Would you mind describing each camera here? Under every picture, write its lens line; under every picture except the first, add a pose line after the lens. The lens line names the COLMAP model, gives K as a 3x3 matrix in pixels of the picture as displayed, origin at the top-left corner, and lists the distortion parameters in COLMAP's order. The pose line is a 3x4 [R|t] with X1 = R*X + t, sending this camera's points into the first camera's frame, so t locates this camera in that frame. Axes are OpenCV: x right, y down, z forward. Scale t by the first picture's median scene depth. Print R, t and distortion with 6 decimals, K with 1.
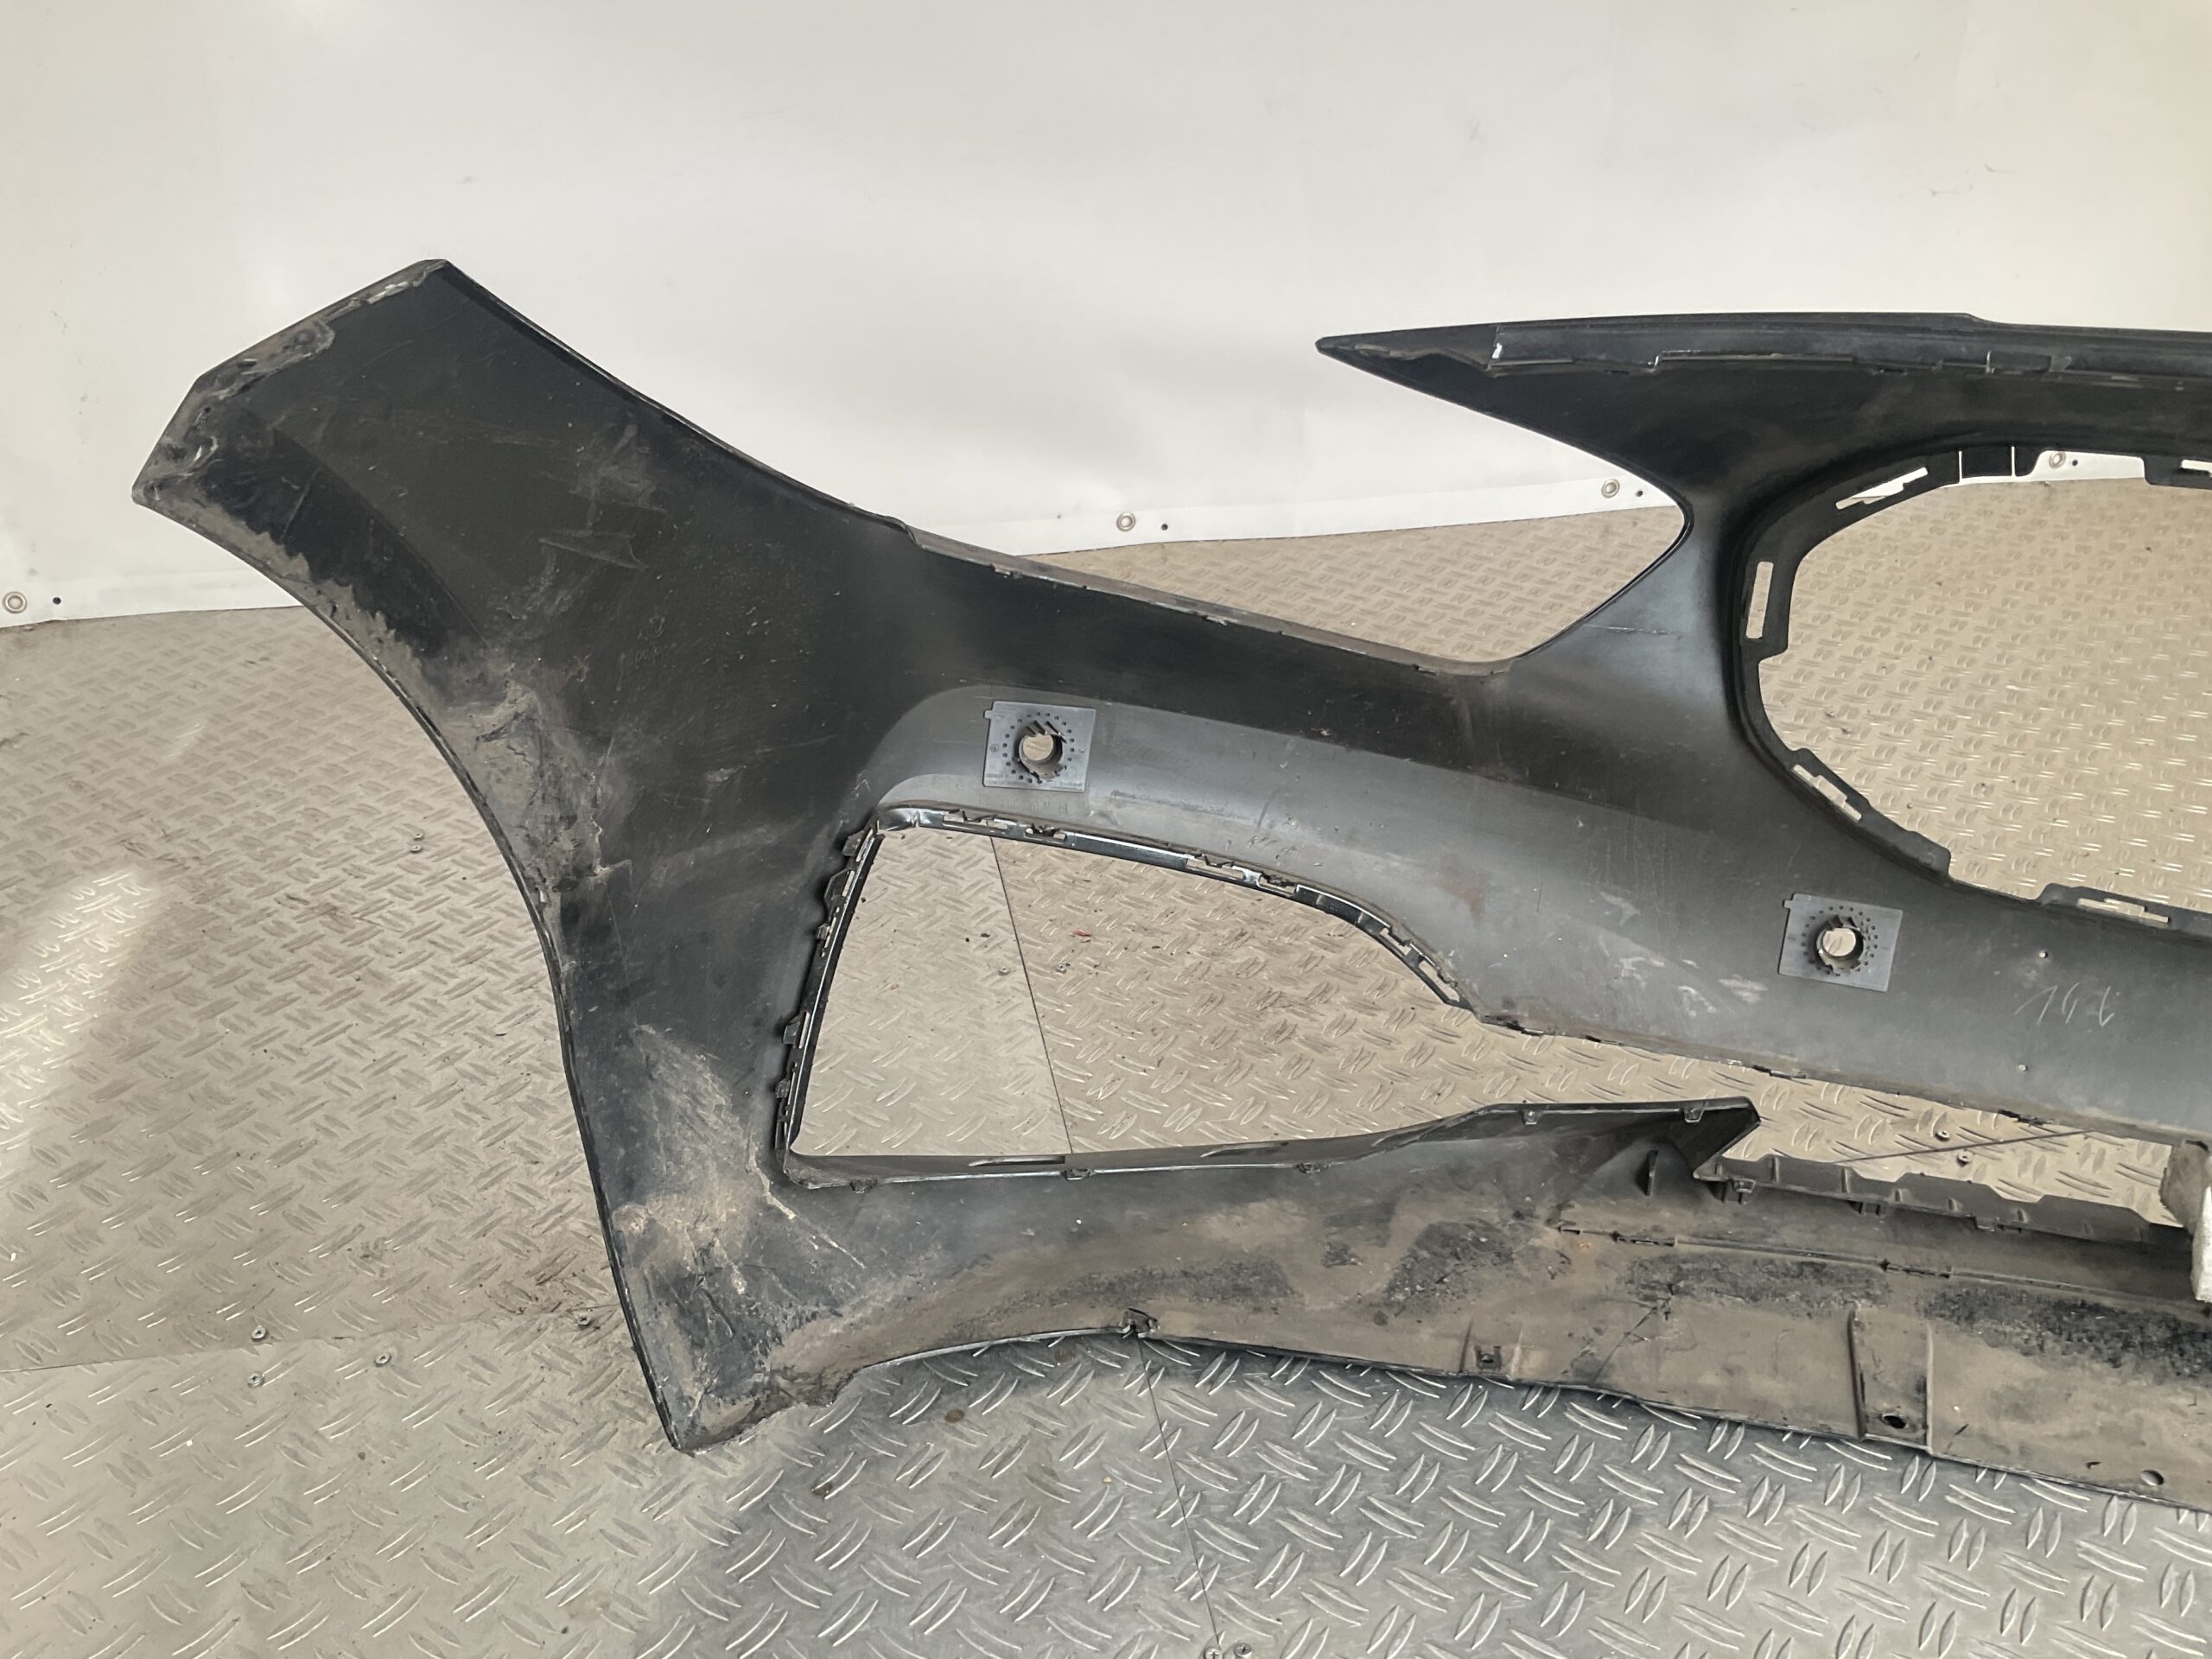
lens RADIAL K [[1828.8, 0, 1113.8], [0, 1828.8, 824.5], [0, 0, 1]] dist [0.075952, -0.149723]
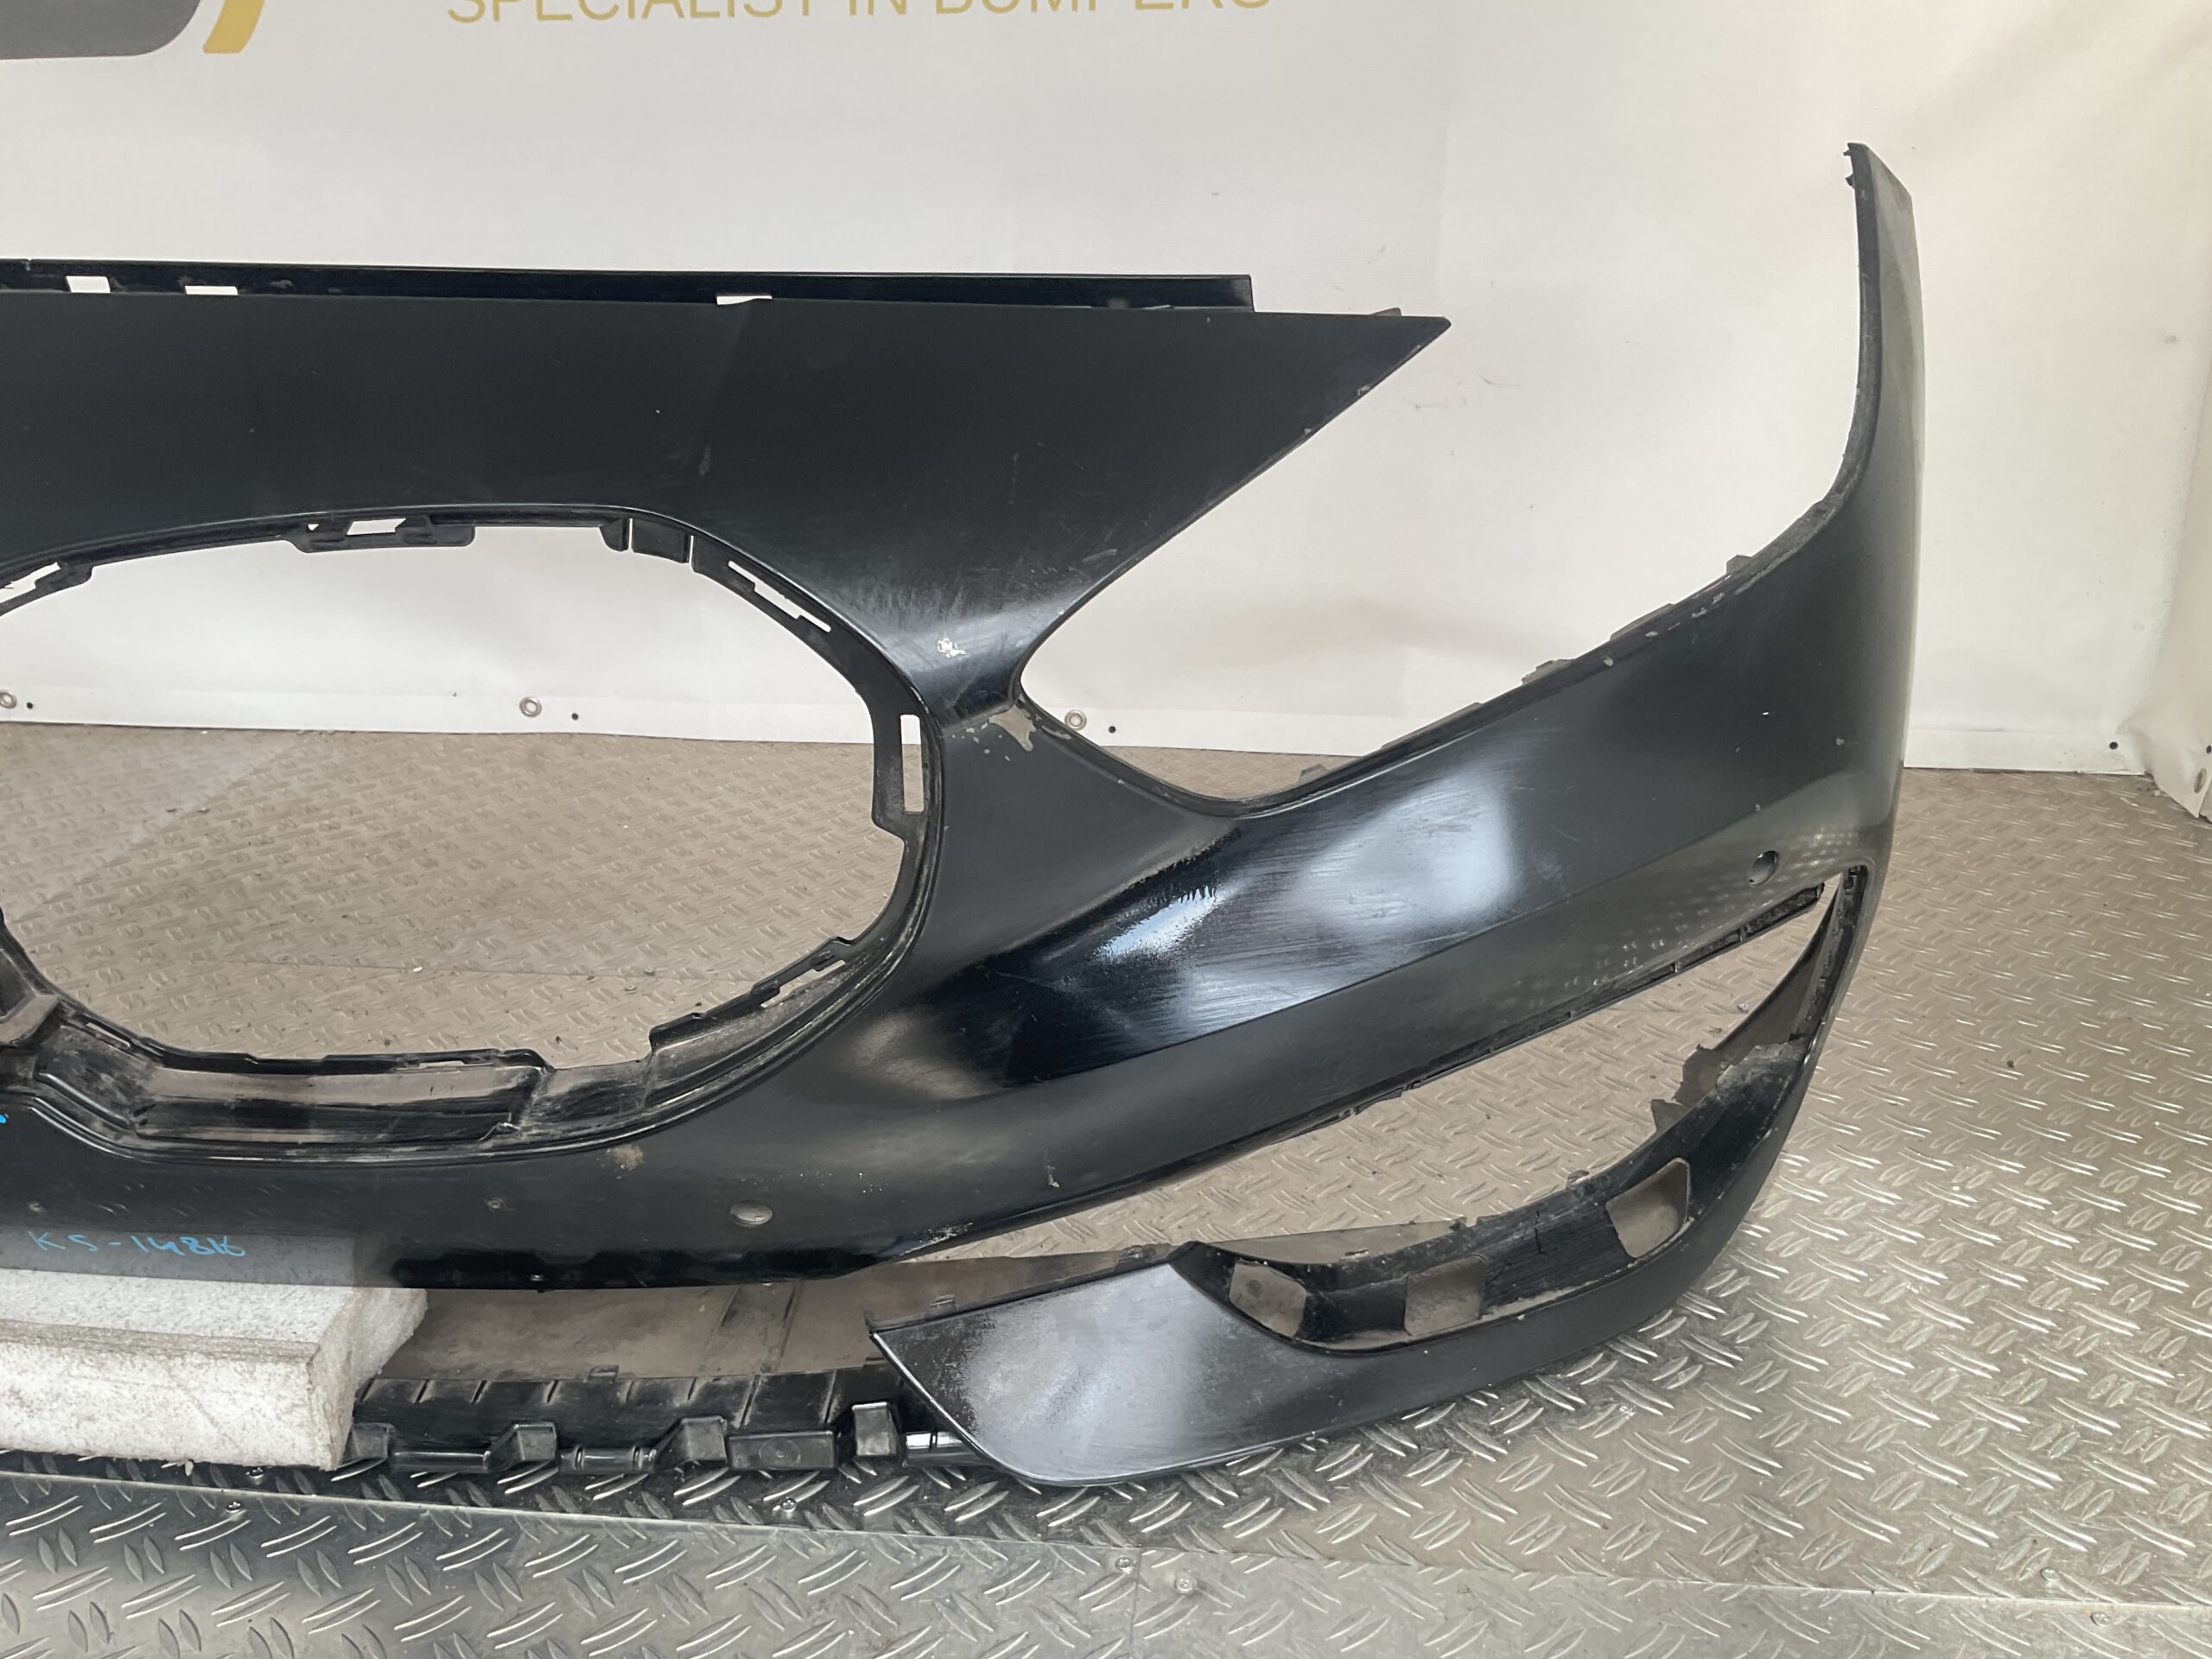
lens RADIAL K [[1828.8, 0, 1116.7], [0, 1828.8, 824.9], [0, 0, 1]] dist [0.075952, -0.149723]
pose [[0.962629, 0.092255, -0.254625, 1.052895], [-0.128680, 0.983090, -0.130292, -0.043952], [0.238299, 0.158188, 0.958223, 0.354203]]
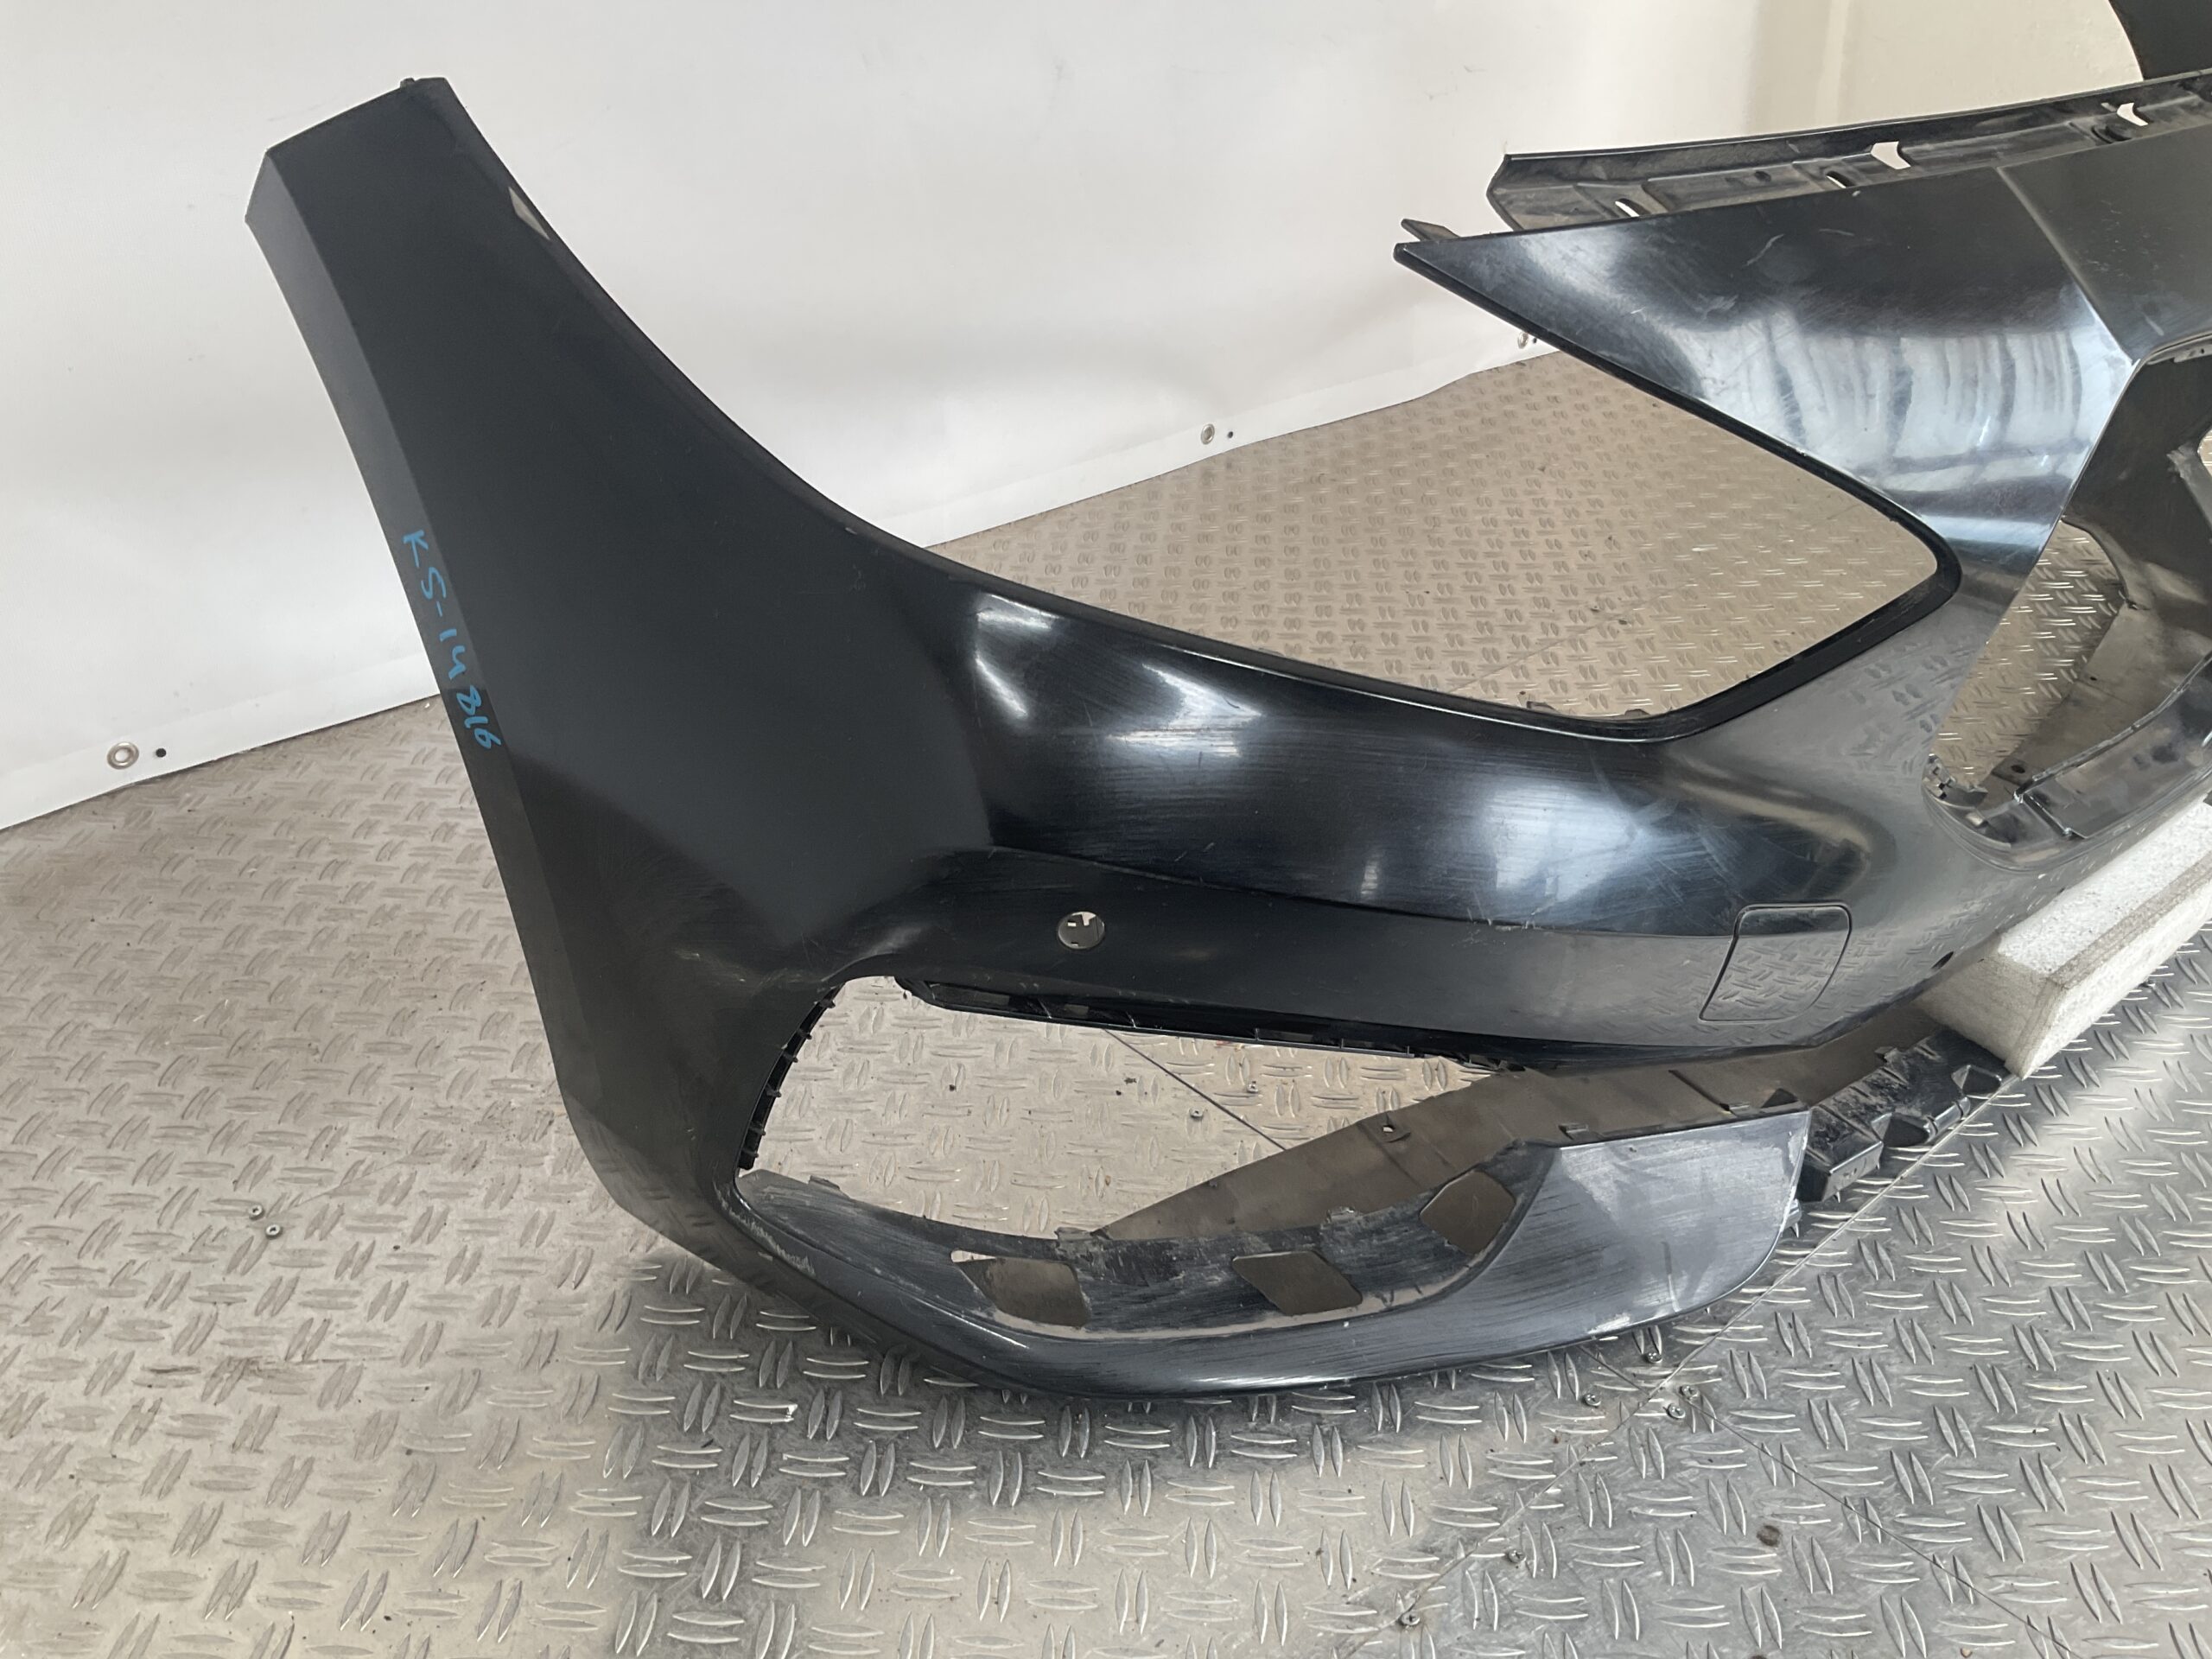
lens RADIAL K [[1828.8, 0, 1108.0], [0, 1828.8, 828.0], [0, 0, 1]] dist [0.075952, -0.149723]
pose [[0.855077, -0.258341, 0.449560, -0.534844], [0.249872, 0.965027, 0.079293, -0.147274], [-0.454322, 0.044531, 0.889724, 0.359483]]
